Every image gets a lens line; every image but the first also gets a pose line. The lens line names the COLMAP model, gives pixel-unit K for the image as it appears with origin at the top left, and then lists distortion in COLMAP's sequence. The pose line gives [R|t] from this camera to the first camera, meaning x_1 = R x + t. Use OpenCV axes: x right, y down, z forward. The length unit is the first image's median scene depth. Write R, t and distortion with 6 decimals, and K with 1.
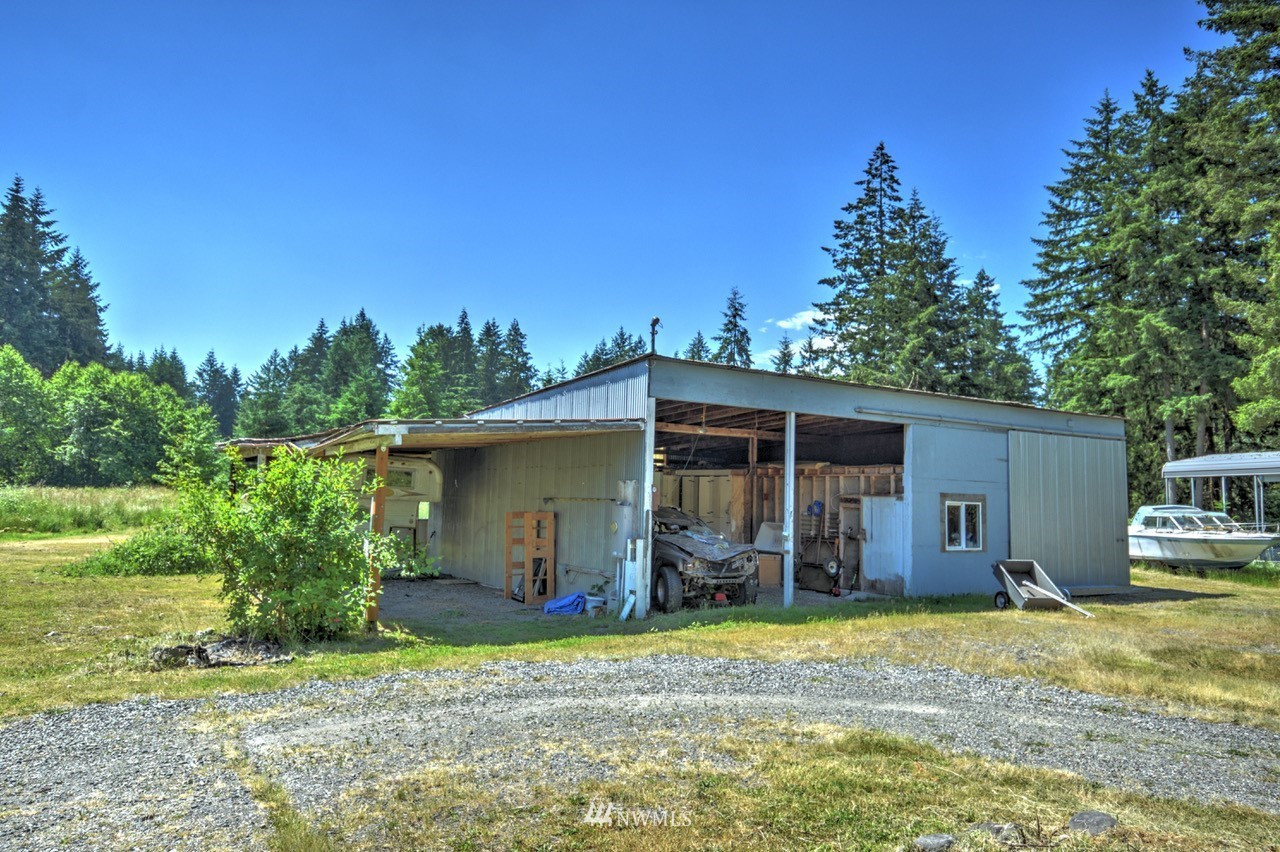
lens RADIAL K [[904.0, 0, 636.8], [0, 904.0, 428.9], [0, 0, 1]] dist [0.027593, 0.003350]
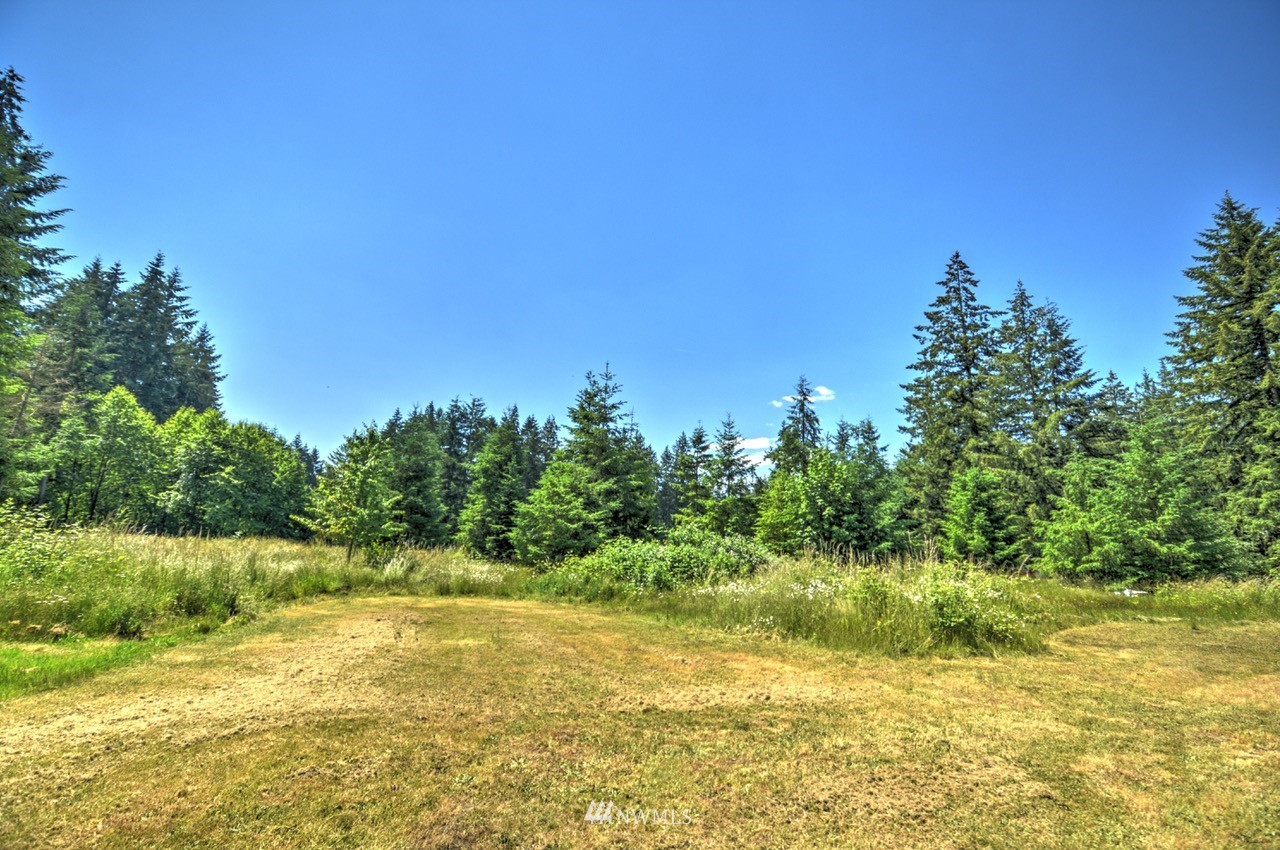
lens RADIAL K [[595.1, 0, 642.7], [0, 595.1, 425.5], [0, 0, 1]] dist [-0.006058, -0.008334]
pose [[0.993172, 0.041342, 0.109087, -0.203840], [-0.025327, 0.989209, -0.144306, 0.025272], [-0.113876, 0.140558, 0.983502, 0.325435]]
